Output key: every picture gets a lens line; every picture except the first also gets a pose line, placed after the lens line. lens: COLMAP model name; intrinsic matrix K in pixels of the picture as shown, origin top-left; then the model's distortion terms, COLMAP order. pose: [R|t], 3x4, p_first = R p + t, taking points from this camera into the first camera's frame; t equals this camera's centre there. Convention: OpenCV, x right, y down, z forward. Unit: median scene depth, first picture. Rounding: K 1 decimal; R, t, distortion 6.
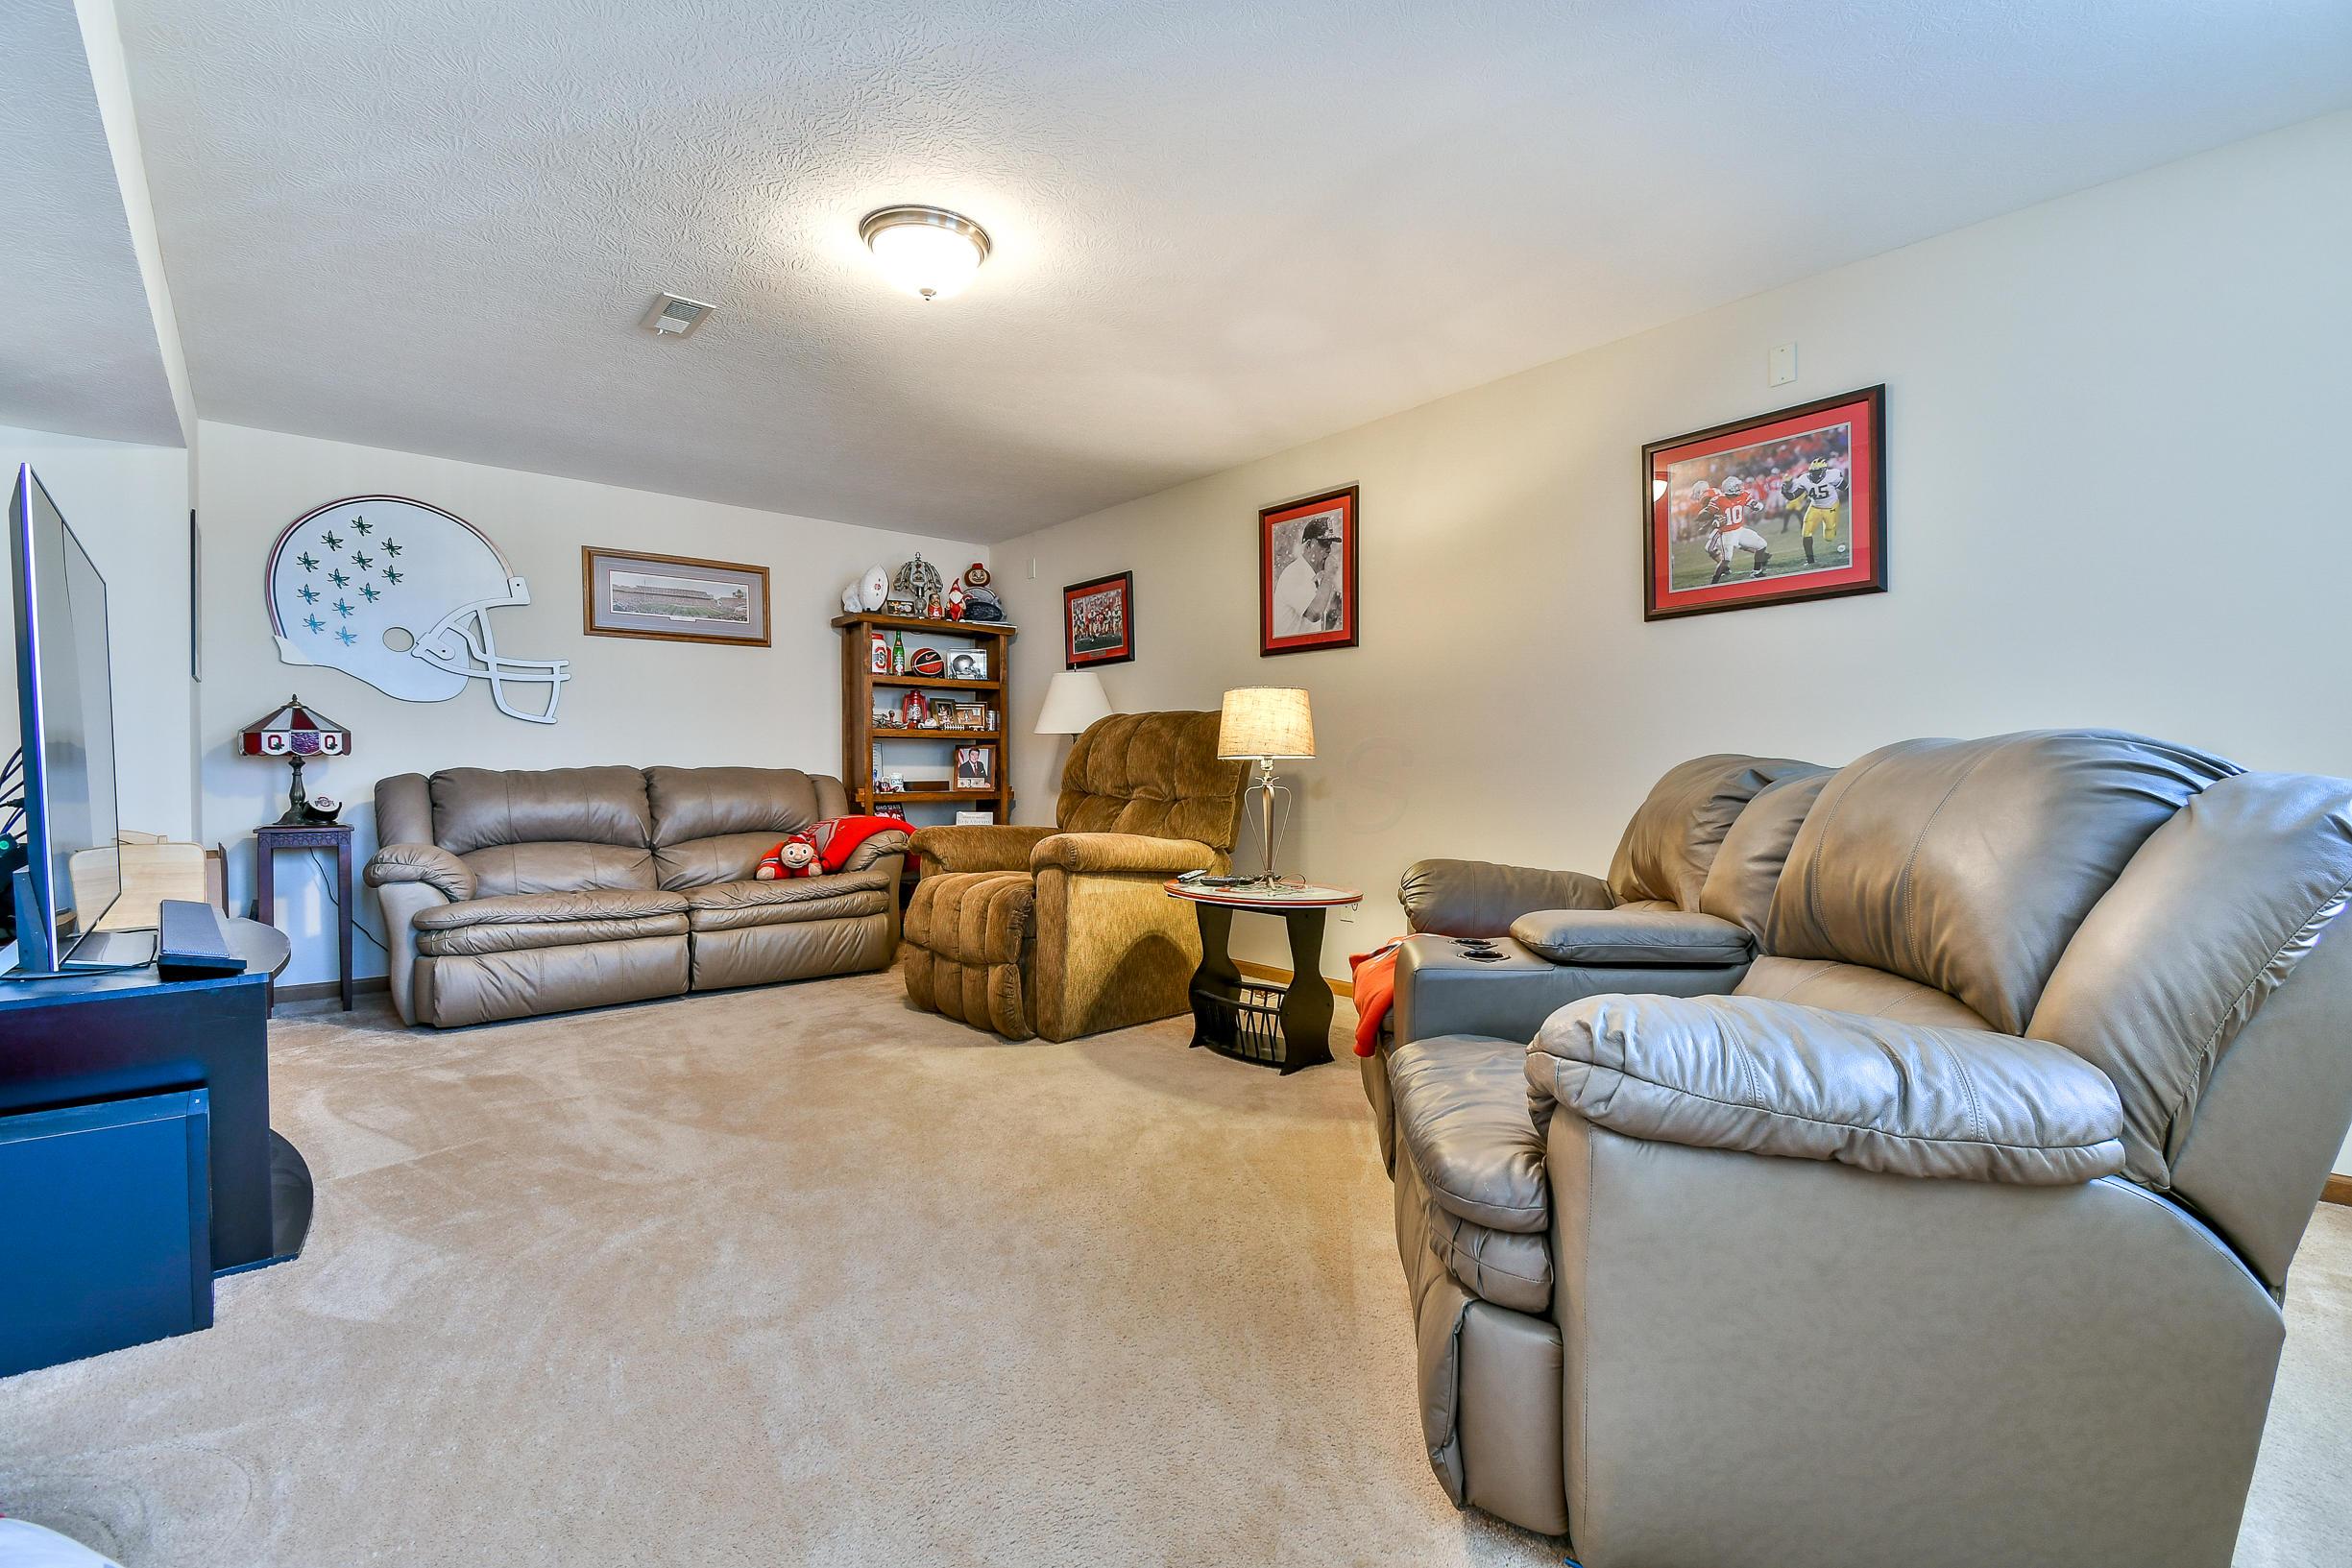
lens RADIAL K [[1044.4, 0, 1193.8], [0, 1044.4, 785.4], [0, 0, 1]] dist [0.018433, -0.022898]
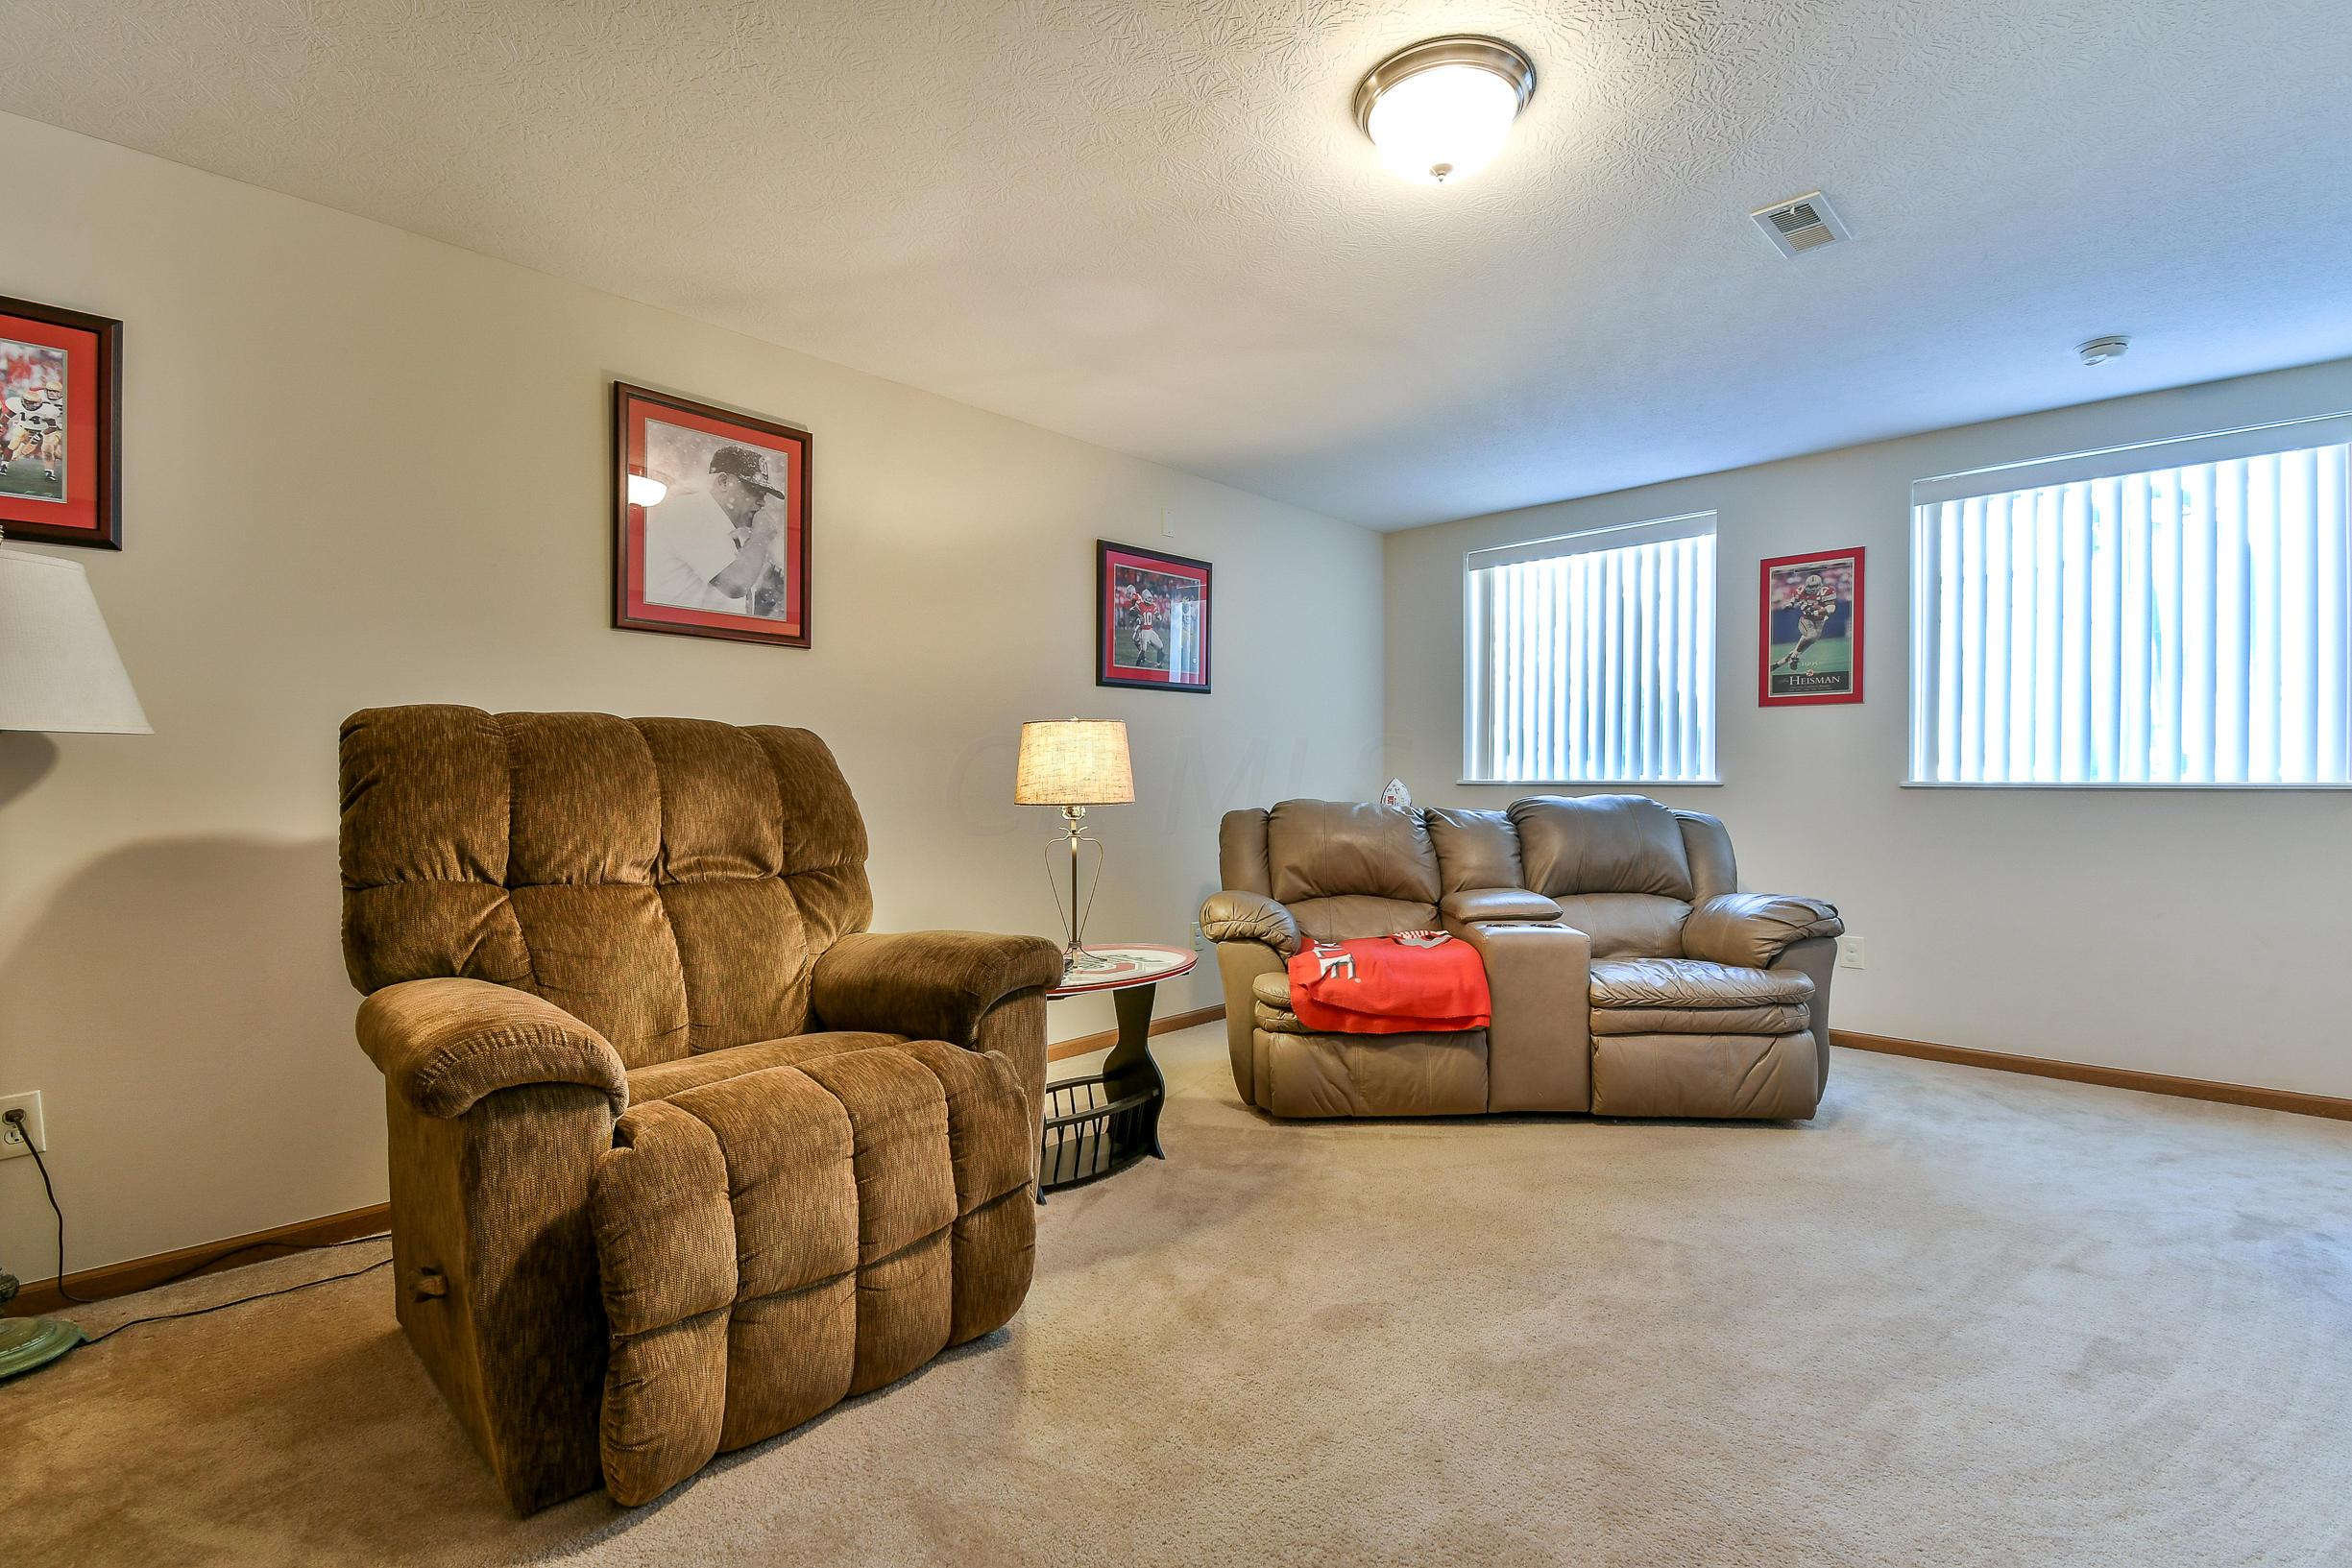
lens RADIAL K [[1044.4, 0, 1193.8], [0, 1044.4, 785.4], [0, 0, 1]] dist [0.018433, -0.022898]
pose [[-0.112304, 0.006114, 0.993655, -0.603691], [0.020851, 0.999775, -0.003795, -0.027059], [-0.993455, 0.020293, -0.112406, 0.801141]]
